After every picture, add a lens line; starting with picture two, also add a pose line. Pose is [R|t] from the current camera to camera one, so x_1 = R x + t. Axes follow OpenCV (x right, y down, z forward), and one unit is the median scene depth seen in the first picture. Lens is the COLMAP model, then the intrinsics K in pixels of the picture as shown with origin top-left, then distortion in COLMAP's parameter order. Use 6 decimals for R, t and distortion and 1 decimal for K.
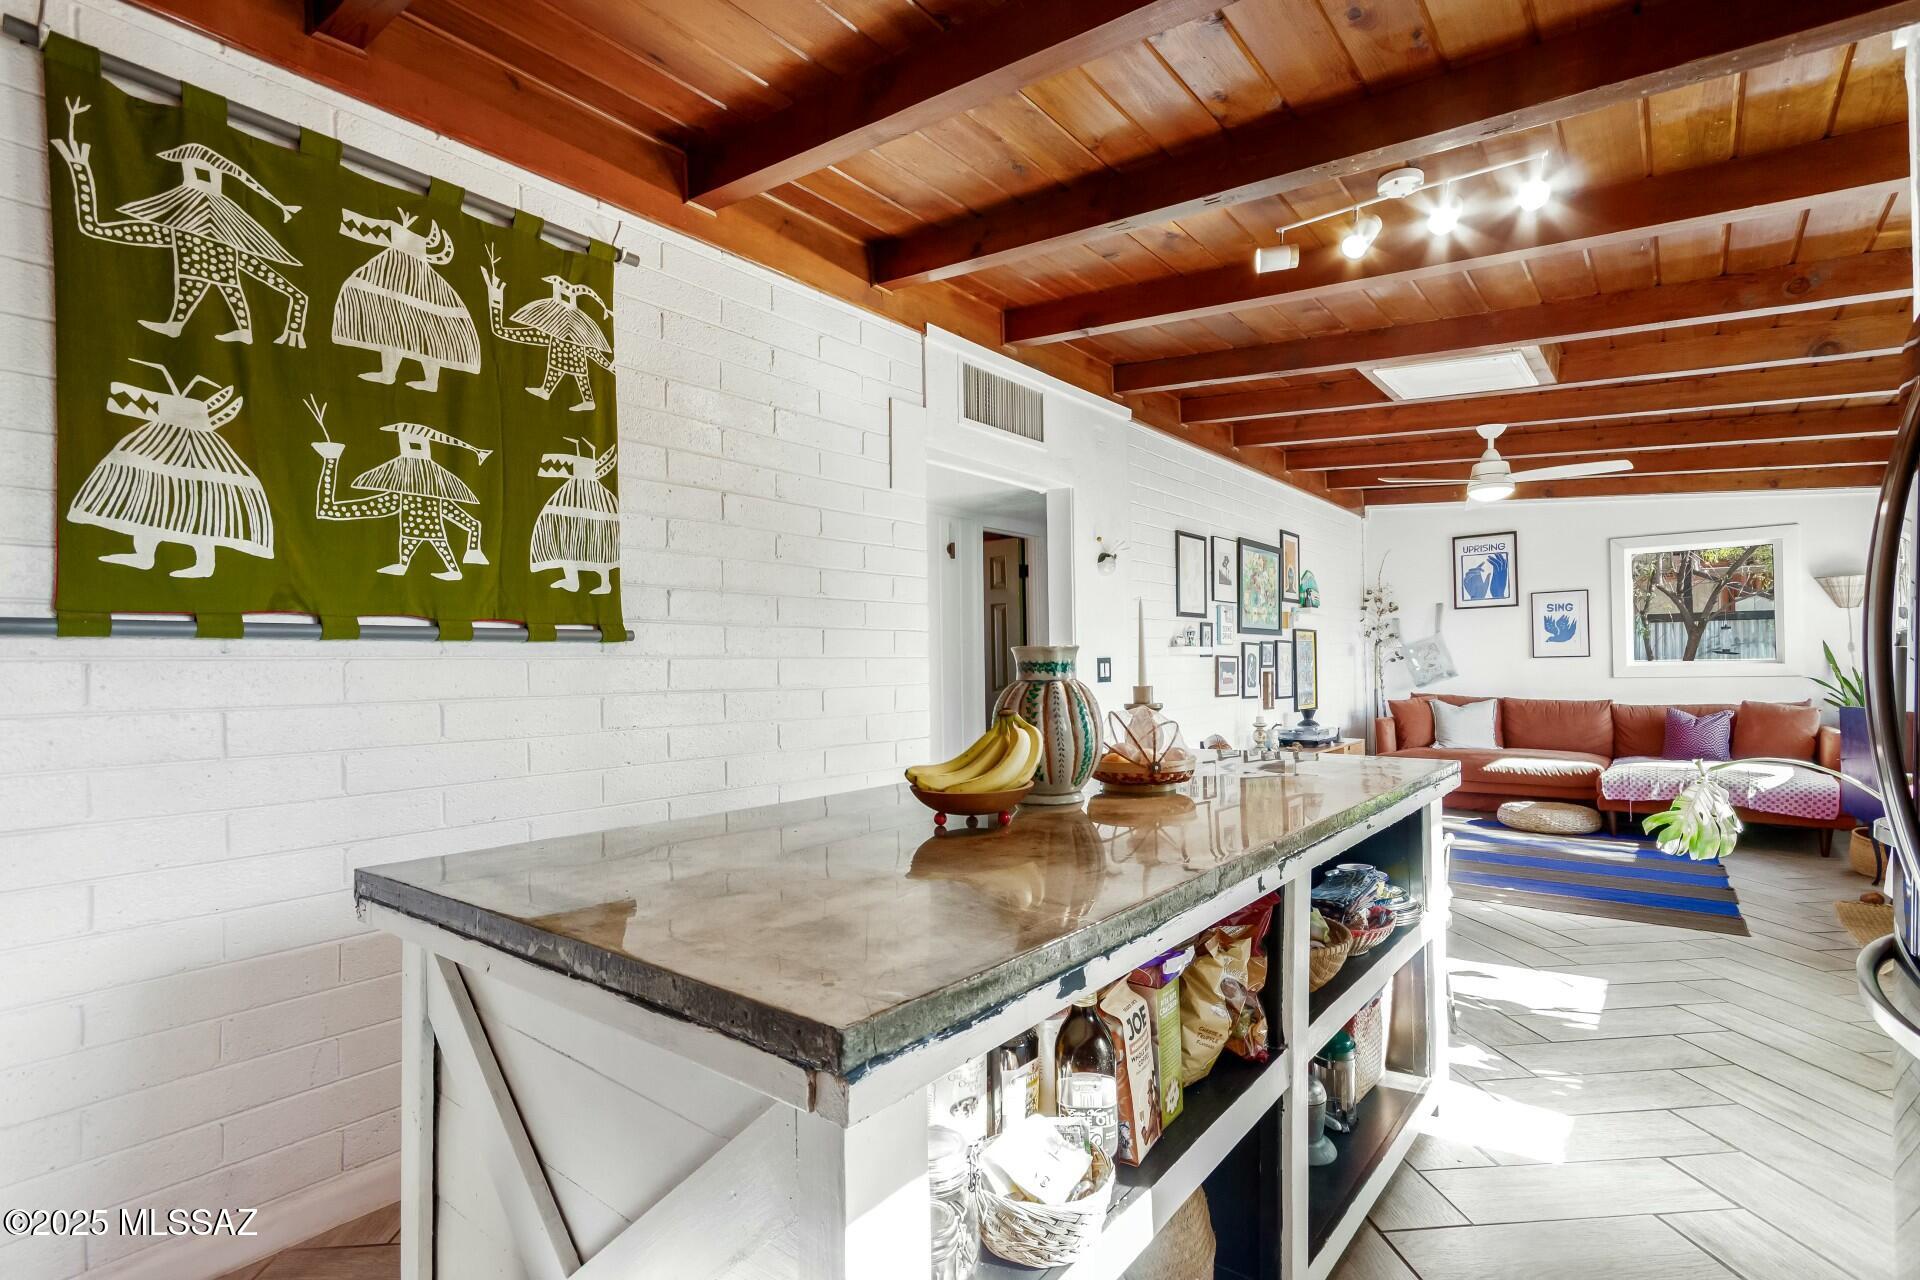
lens RADIAL K [[889.8, 0, 976.5], [0, 889.8, 652.6], [0, 0, 1]] dist [0.002183, 0.001067]
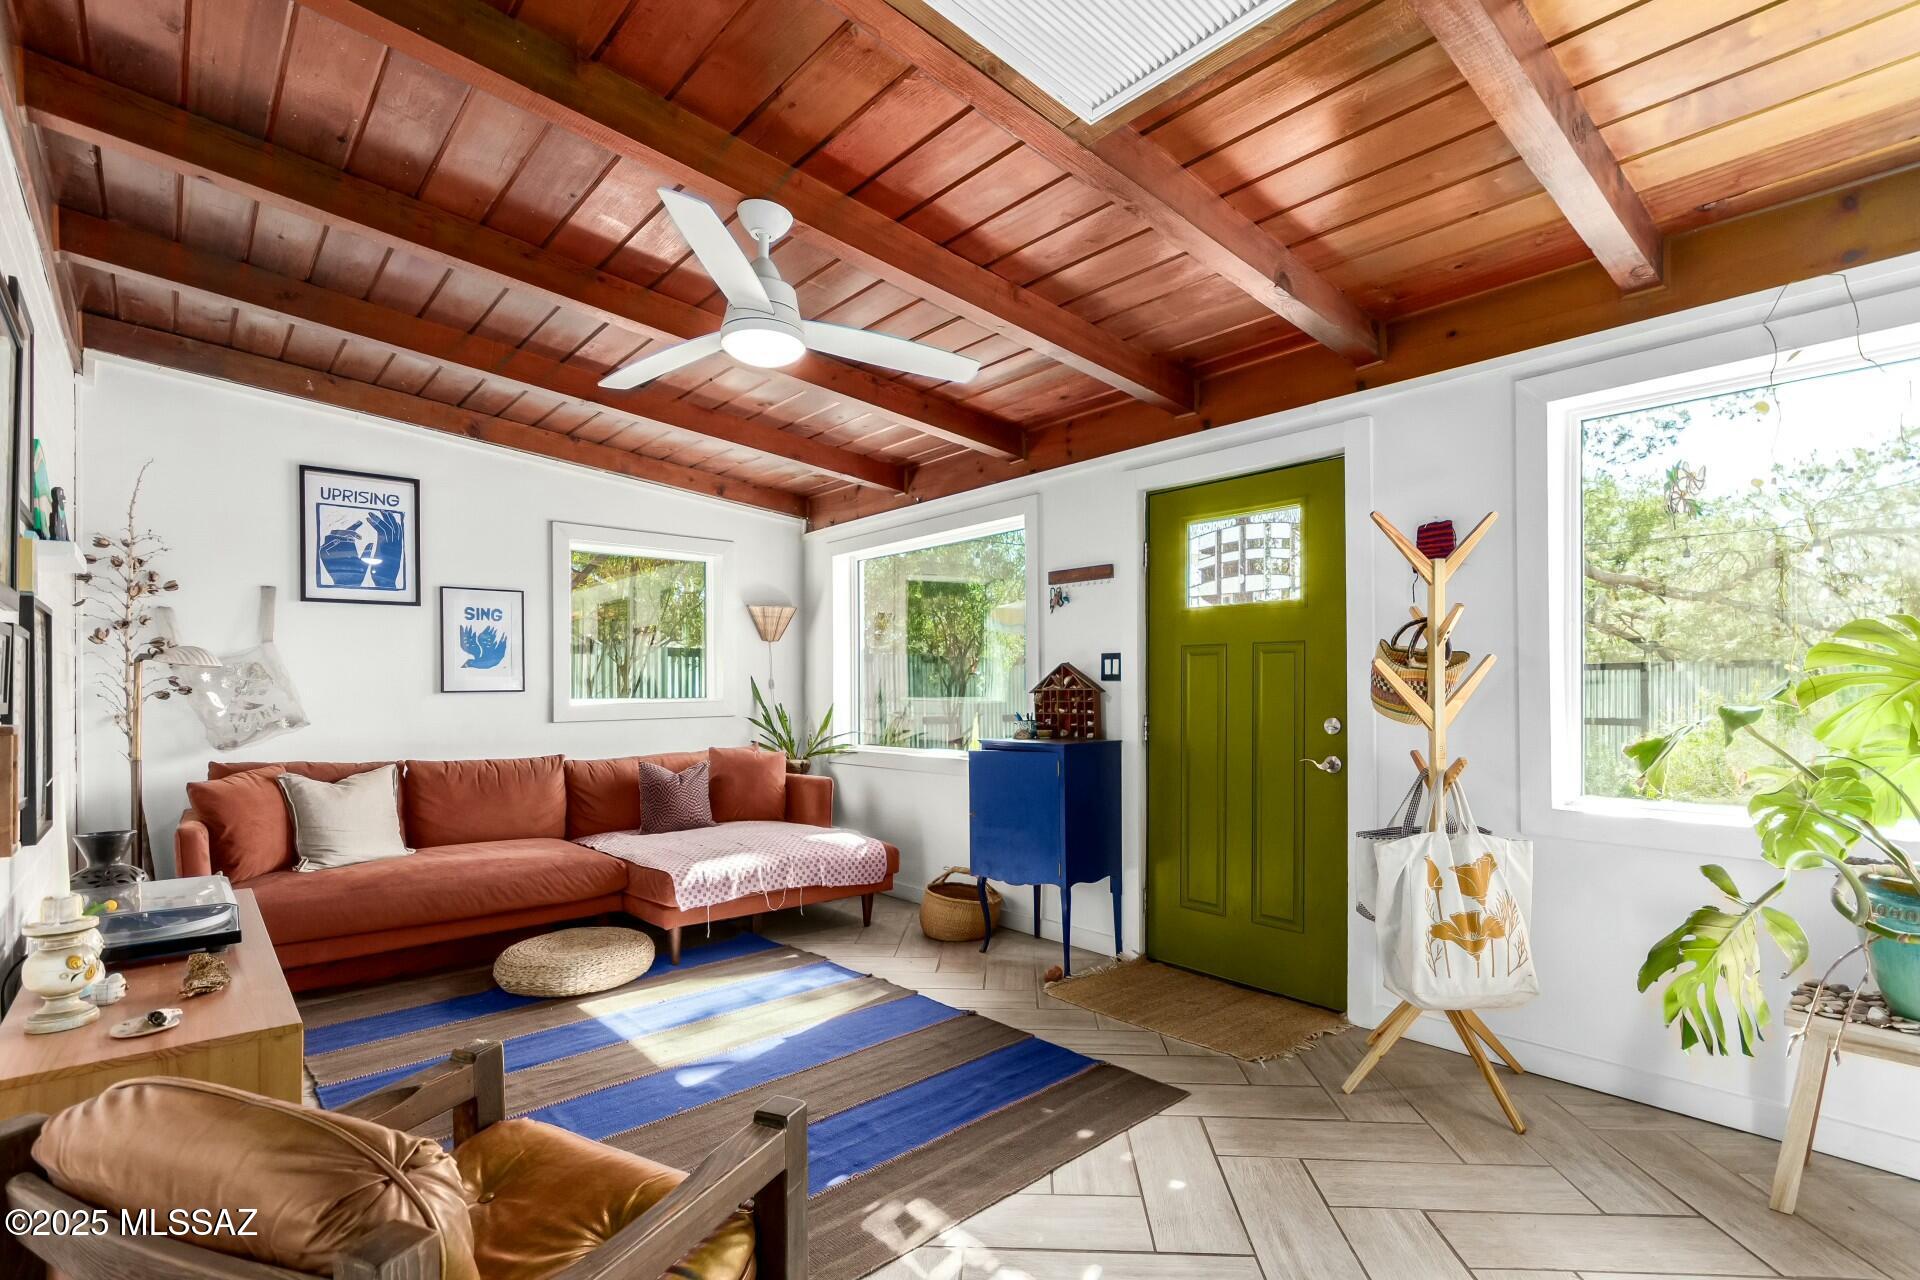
lens RADIAL K [[889.8, 0, 952.5], [0, 889.8, 693.5], [0, 0, 1]] dist [0.002183, 0.001067]
pose [[0.171220, 0.010582, 0.985176, 0.083401], [-0.008938, 0.999918, -0.009186, 0.008761], [-0.985192, -0.007233, 0.171300, 0.555705]]
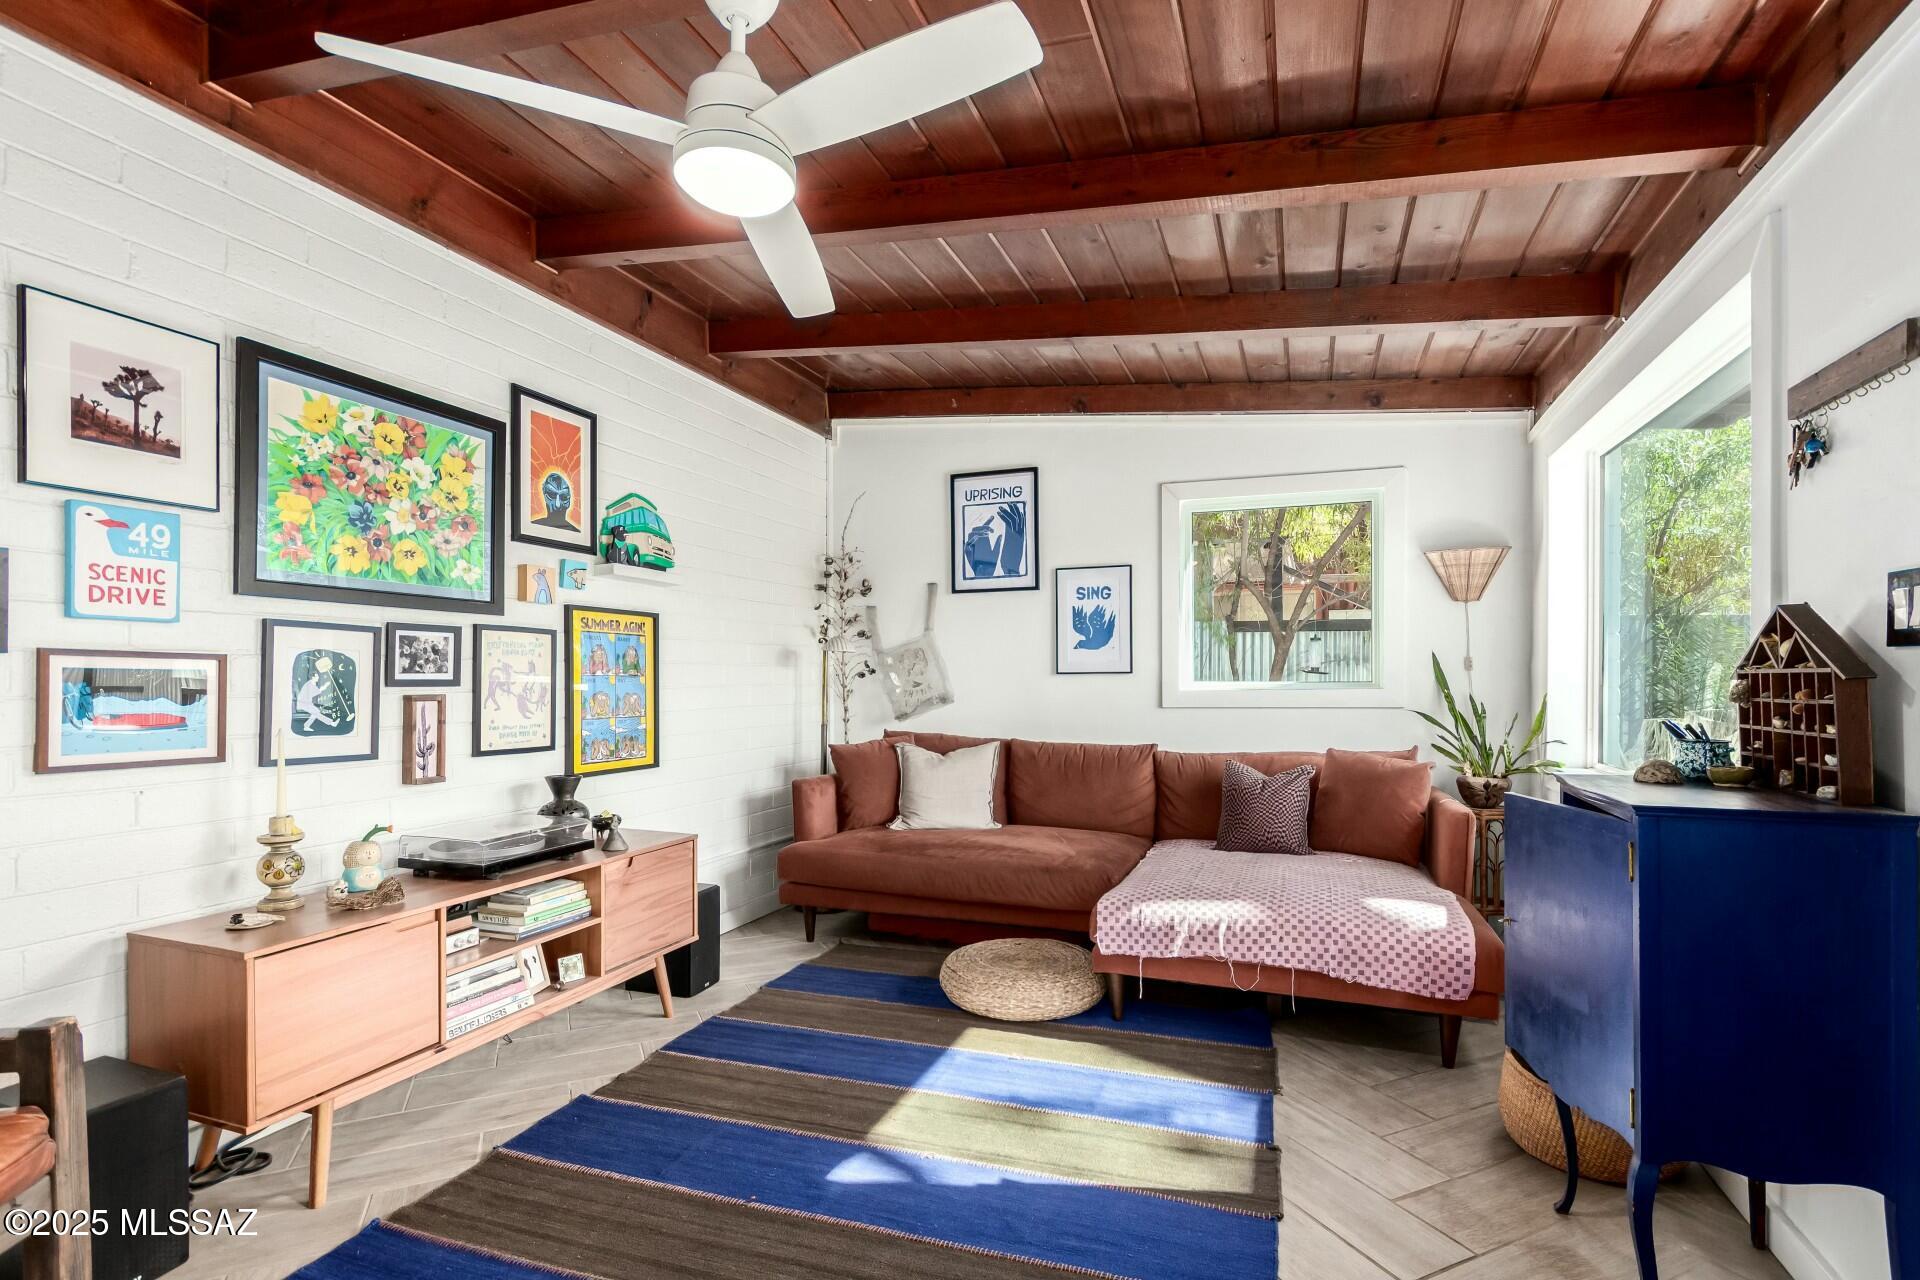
lens RADIAL K [[889.8, 0, 999.5], [0, 889.8, 683.0], [0, 0, 1]] dist [0.002183, 0.001067]
pose [[0.939705, 0.011848, 0.341782, 0.380798], [-0.017808, 0.999739, 0.014306, 0.003859], [-0.341523, -0.019530, 0.939670, 0.438177]]
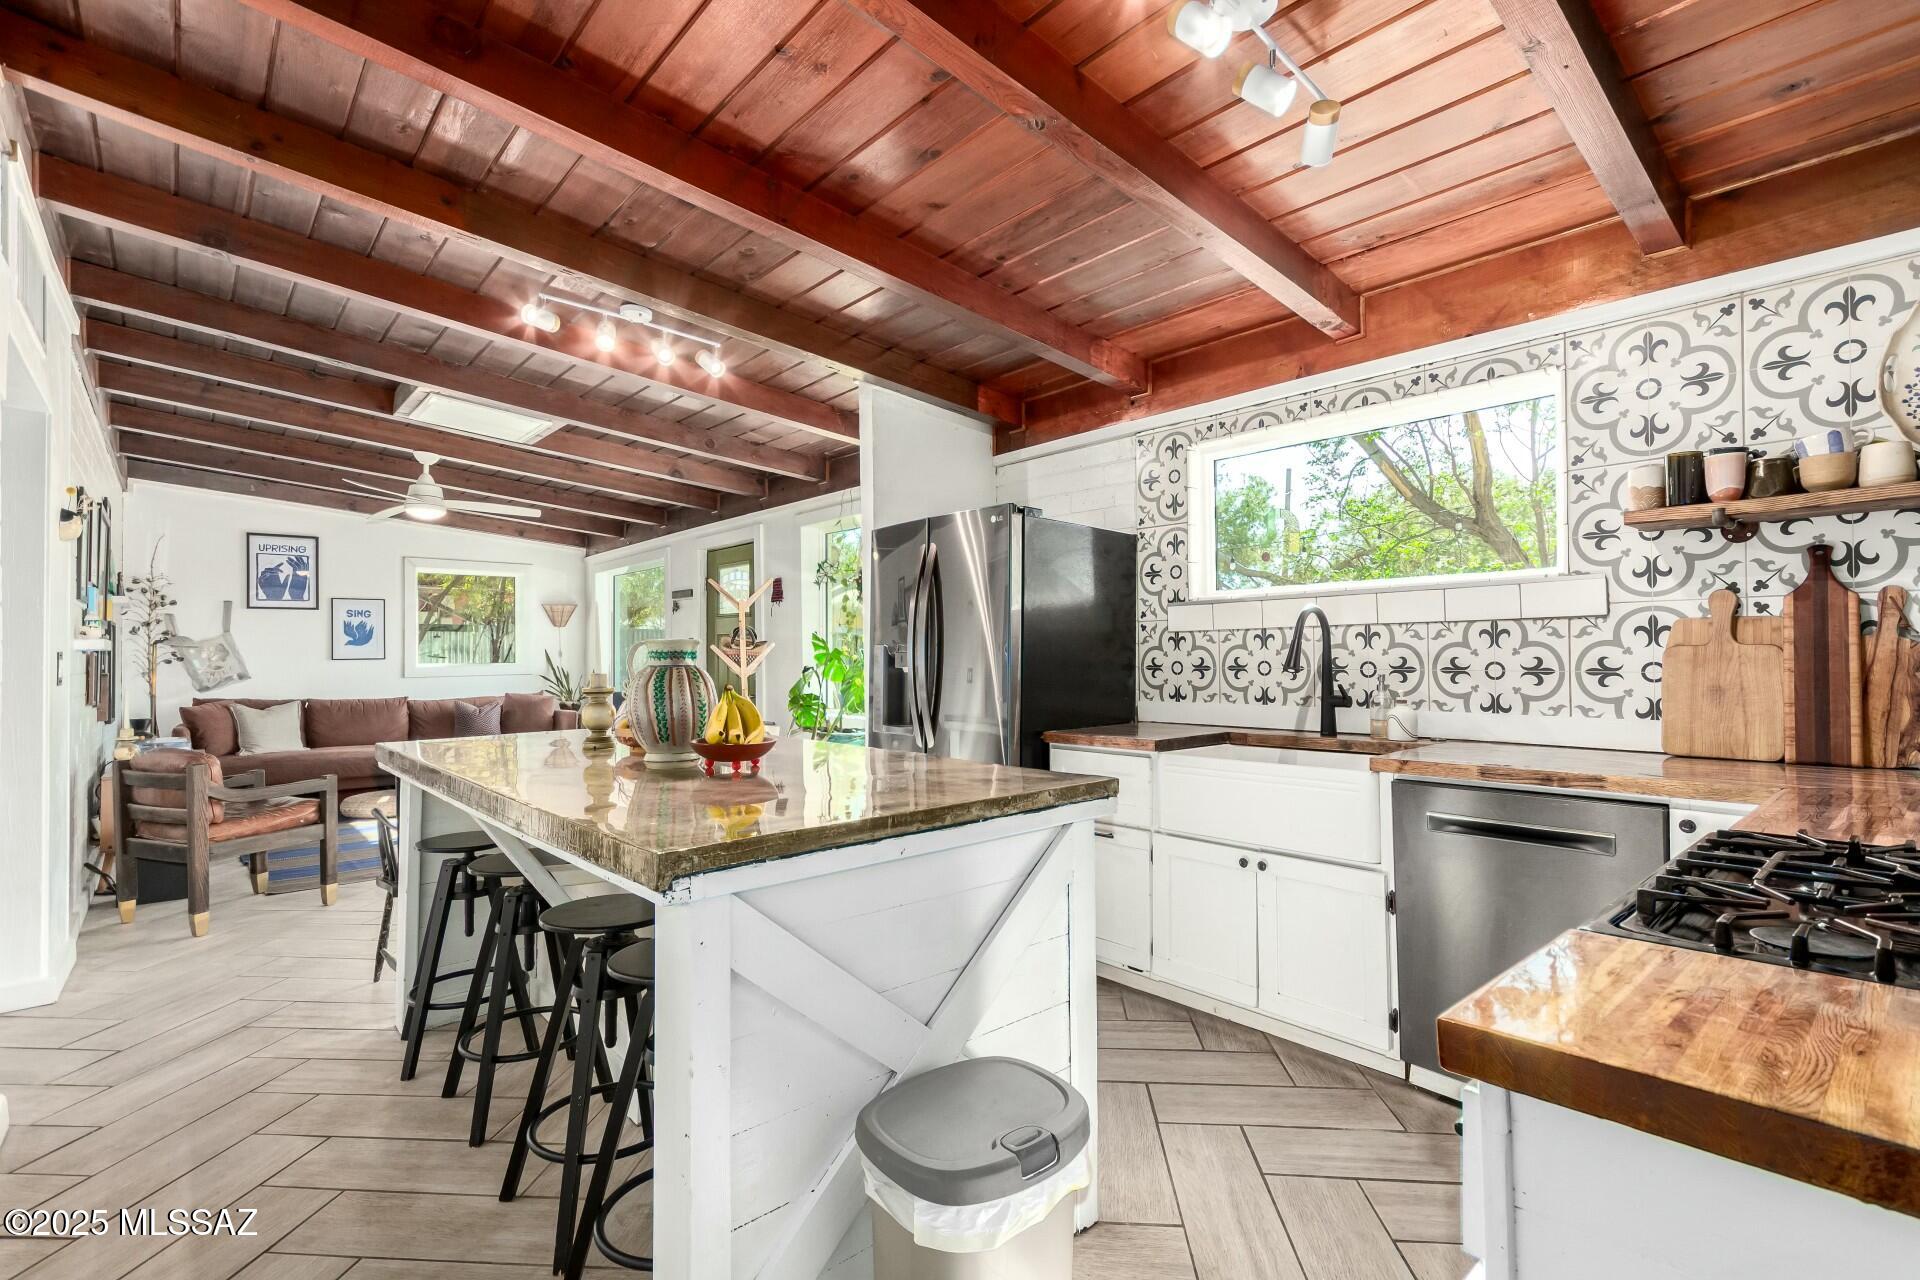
lens RADIAL K [[889.8, 0, 961.6], [0, 889.8, 647.8], [0, 0, 1]] dist [0.002183, 0.001067]
pose [[0.175655, 0.020911, 0.984230, -0.278359], [-0.008661, 0.999769, -0.019695, 0.005674], [-0.984414, -0.005065, 0.175796, 0.089031]]
